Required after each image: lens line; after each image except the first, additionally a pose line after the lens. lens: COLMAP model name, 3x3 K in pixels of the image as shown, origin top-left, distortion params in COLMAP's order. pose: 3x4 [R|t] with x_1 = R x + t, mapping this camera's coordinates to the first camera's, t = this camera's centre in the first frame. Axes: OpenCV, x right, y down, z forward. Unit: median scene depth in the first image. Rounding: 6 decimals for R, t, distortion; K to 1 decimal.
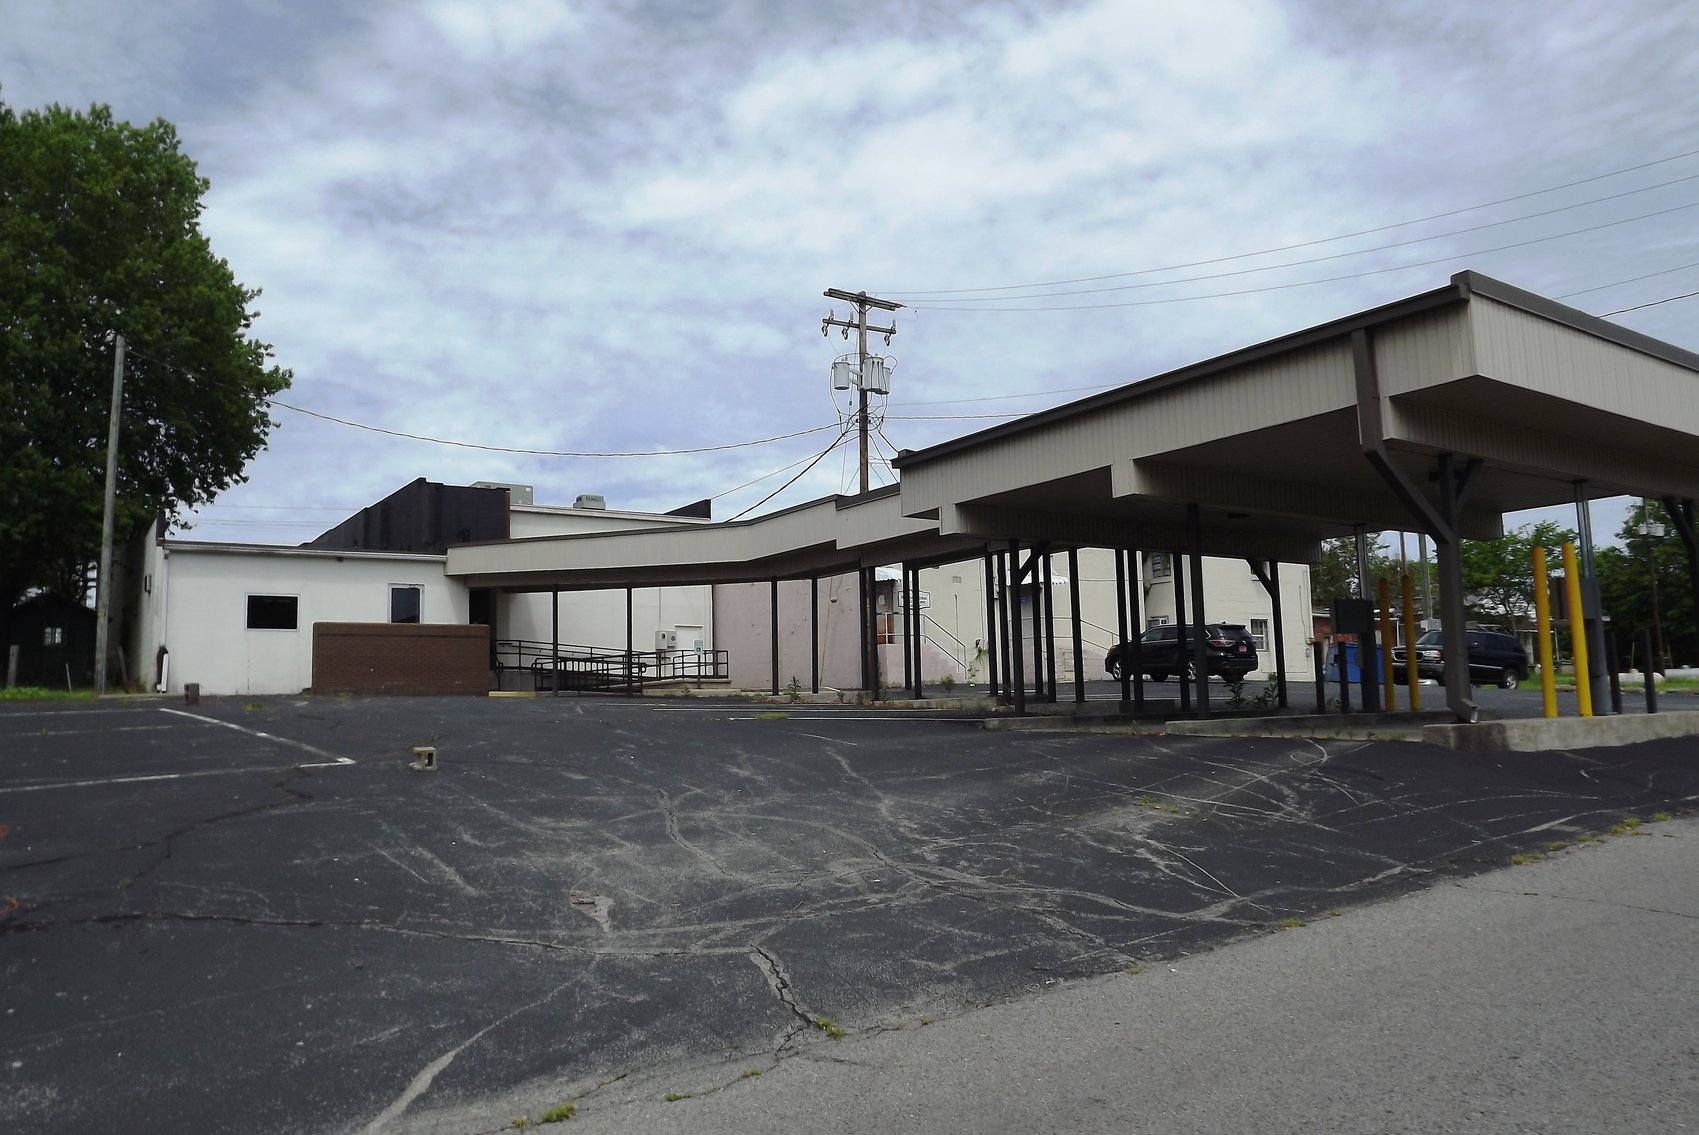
lens RADIAL K [[1229.8, 0, 820.1], [0, 1229.8, 561.3], [0, 0, 1]] dist [-0.052431, 0.007194]
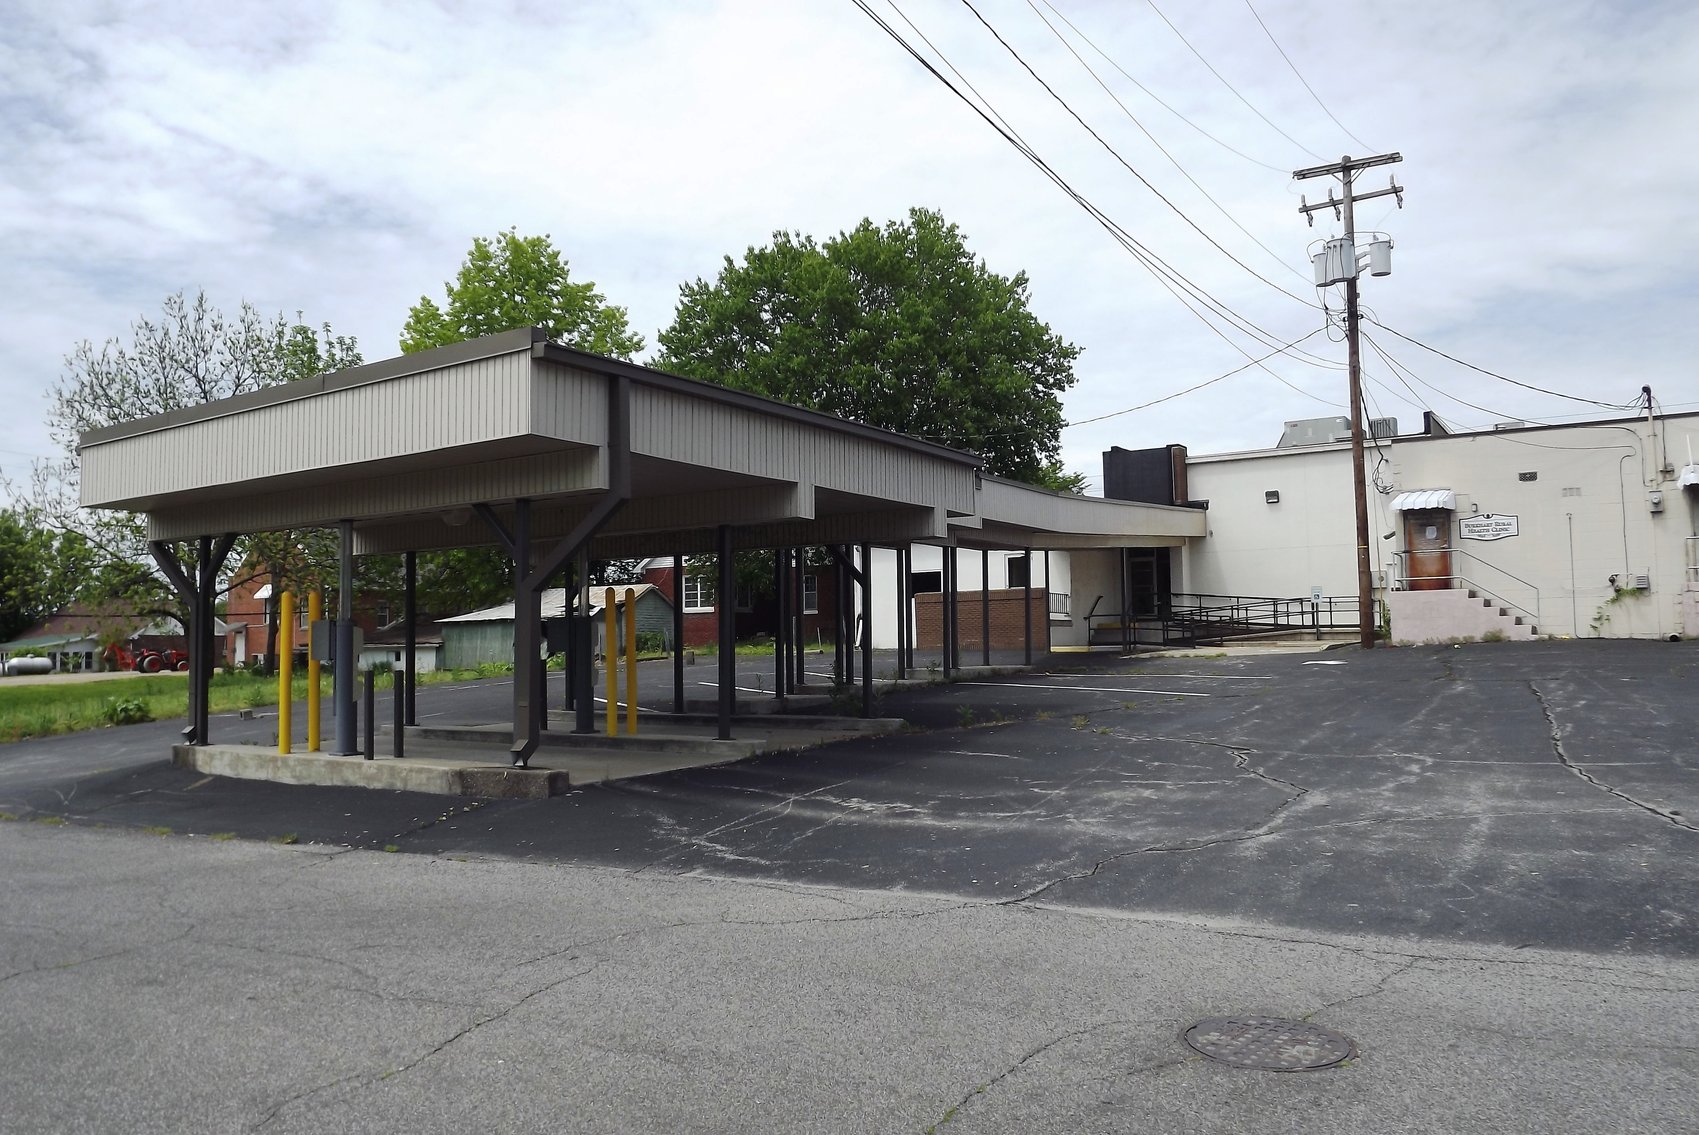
lens RADIAL K [[1229.8, 0, 820.1], [0, 1229.8, 561.3], [0, 0, 1]] dist [-0.052431, 0.007194]
pose [[0.373858, -0.042471, -0.926513, 0.685808], [0.117183, 0.993109, 0.001761, 0.002829], [0.920053, -0.109230, 0.376259, 0.383721]]
